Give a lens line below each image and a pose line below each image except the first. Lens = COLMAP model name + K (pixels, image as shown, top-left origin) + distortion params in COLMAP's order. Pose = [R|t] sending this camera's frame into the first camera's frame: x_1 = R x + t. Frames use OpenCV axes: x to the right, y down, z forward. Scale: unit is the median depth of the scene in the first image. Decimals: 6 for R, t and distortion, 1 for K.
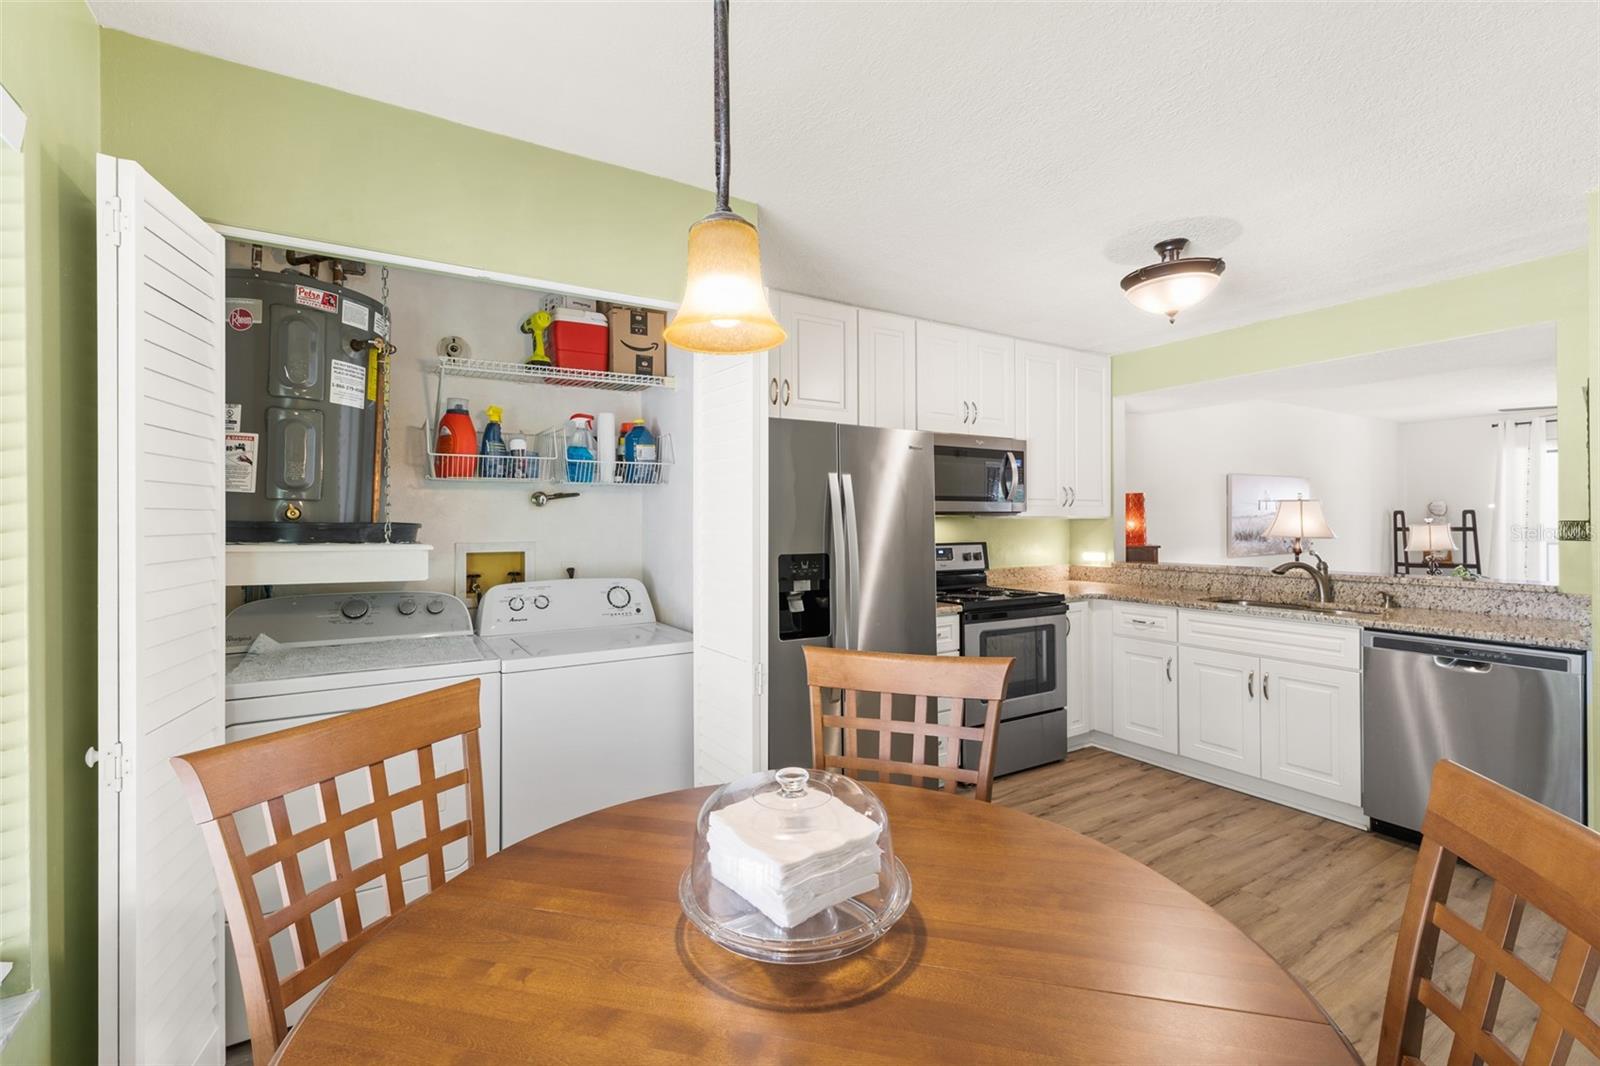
lens RADIAL K [[689.2, 0, 794.5], [0, 689.2, 520.6], [0, 0, 1]] dist [0.009980, 0.000205]
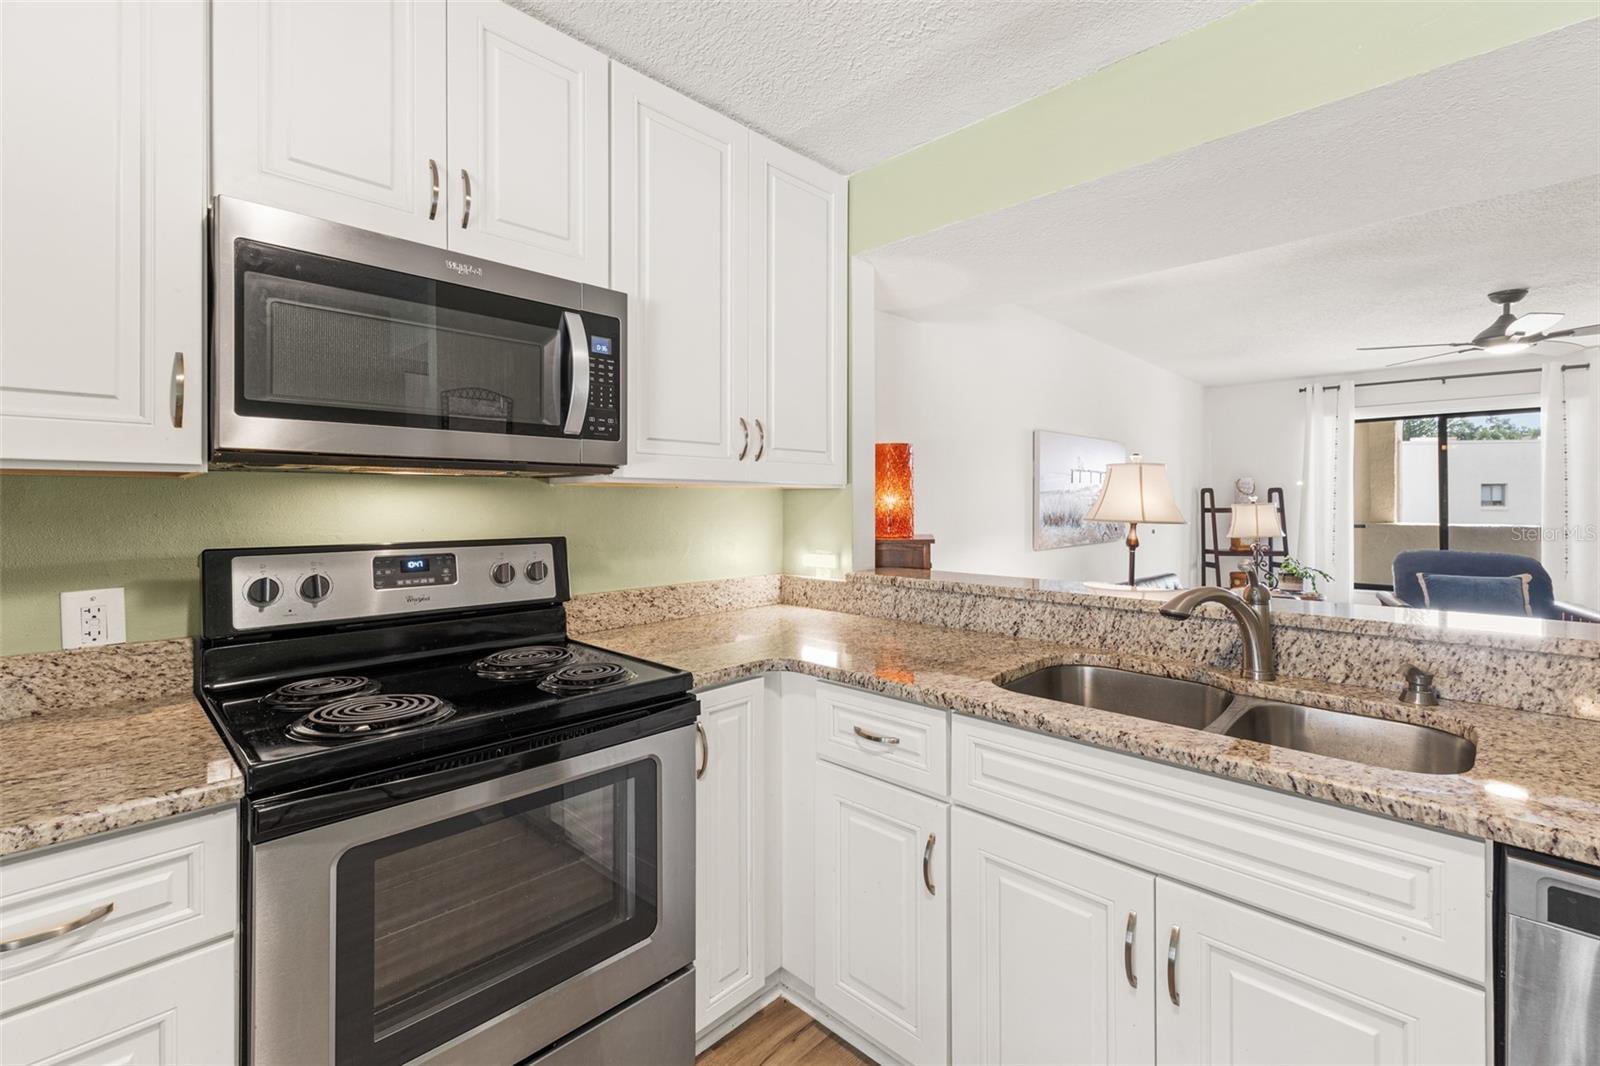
lens RADIAL K [[699.1, 0, 795.2], [0, 699.1, 498.8], [0, 0, 1]] dist [0.006596, 0.000176]
pose [[0.969009, 0.005216, 0.246972, 0.349648], [-0.004213, 0.999981, -0.004588, 0.009155], [-0.246991, 0.003405, 0.969012, 0.600296]]
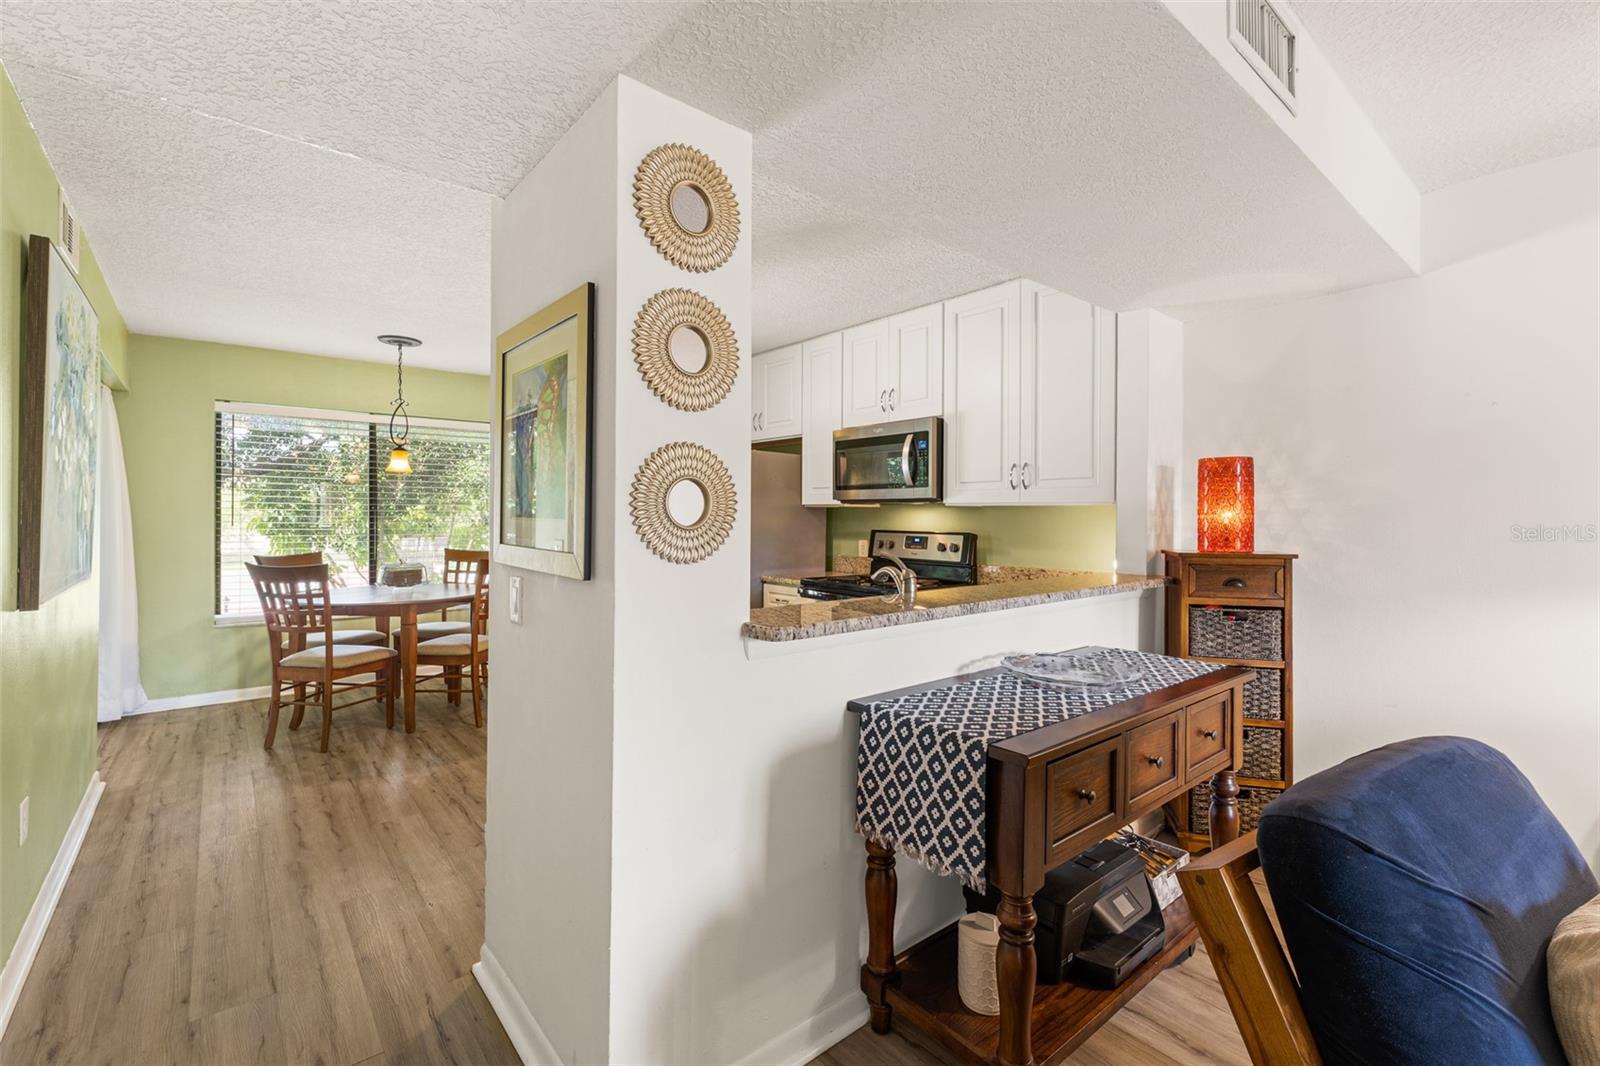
lens RADIAL K [[698.5, 0, 804.8], [0, 698.5, 515.8], [0, 0, 1]] dist [0.003072, -0.000226]
pose [[0.146599, 0.007131, -0.989170, 1.272242], [-0.005028, 0.999966, 0.006464, 0.005008], [0.989183, 0.004026, 0.146630, 0.748466]]
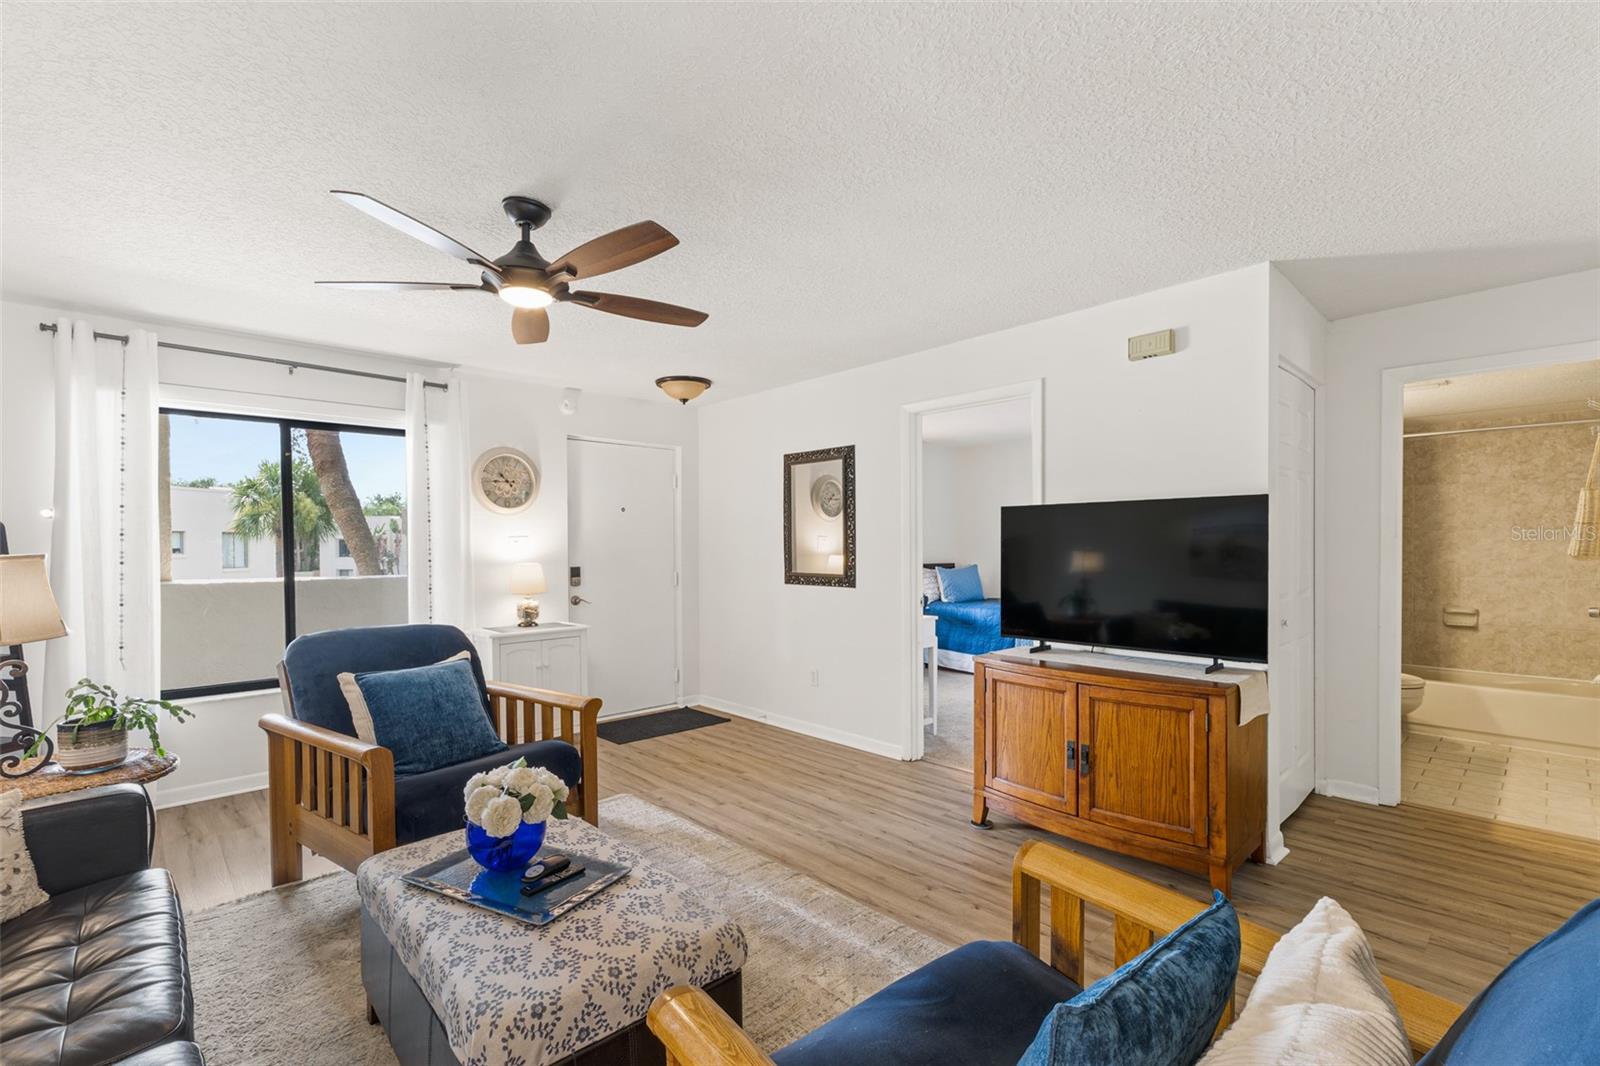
lens RADIAL K [[707.3, 0, 784.9], [0, 707.3, 554.9], [0, 0, 1]] dist [0.003376, 0.000033]
pose [[-0.194154, -0.006975, 0.980946, 0.929851], [0.004870, 0.999956, 0.008074, 0.006131], [-0.980959, 0.006345, -0.194112, 1.225620]]
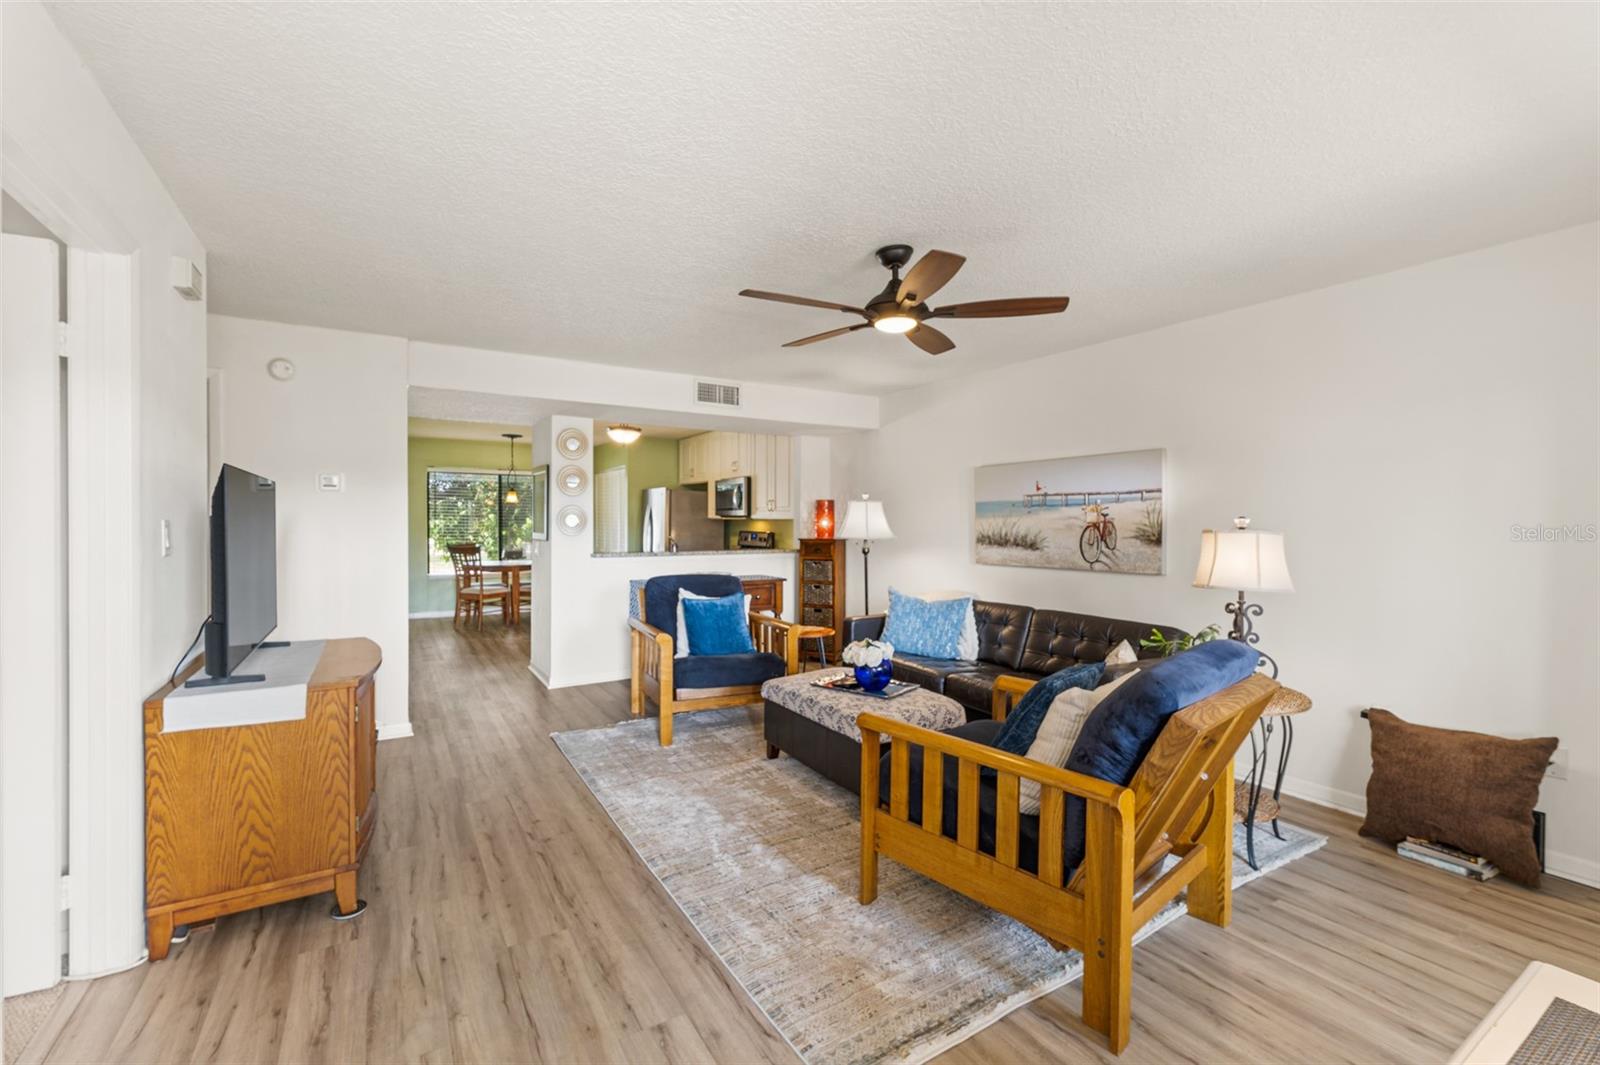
lens RADIAL K [[688.7, 0, 794.3], [0, 688.7, 529.4], [0, 0, 1]] dist [0.003833, 0.000156]
pose [[-0.009279, 0.015974, -0.999829, 2.335480], [-0.001570, 0.999871, 0.015989, -0.005159], [0.999956, 0.001718, -0.009253, 1.223856]]
